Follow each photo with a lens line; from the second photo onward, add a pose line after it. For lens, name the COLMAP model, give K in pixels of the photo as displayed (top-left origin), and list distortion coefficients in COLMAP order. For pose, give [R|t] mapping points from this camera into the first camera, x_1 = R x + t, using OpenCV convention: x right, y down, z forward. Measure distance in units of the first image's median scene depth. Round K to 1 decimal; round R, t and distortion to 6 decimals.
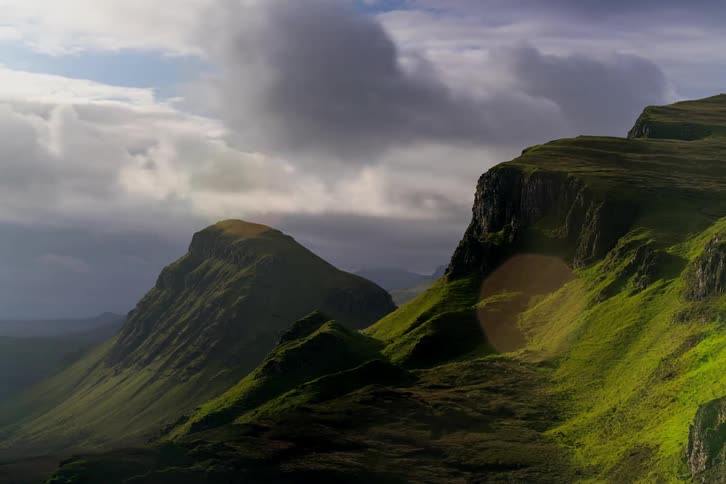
lens RADIAL K [[1178.6, 0, 363.0], [0, 1178.6, 242.0], [0, 0, 1]] dist [-0.009714, 0.073830]
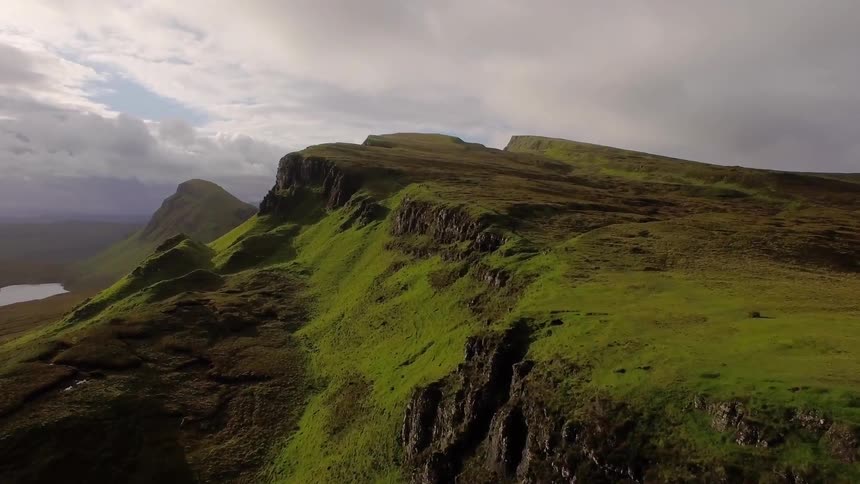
lens RADIAL K [[965.7, 0, 430.0], [0, 965.7, 242.0], [0, 0, 1]] dist [-0.176421, -0.003672]
pose [[0.954522, 0.010808, 0.297944, -0.073962], [-0.022947, 0.999042, 0.037274, 0.008006], [-0.297256, -0.042415, 0.953855, -0.305707]]
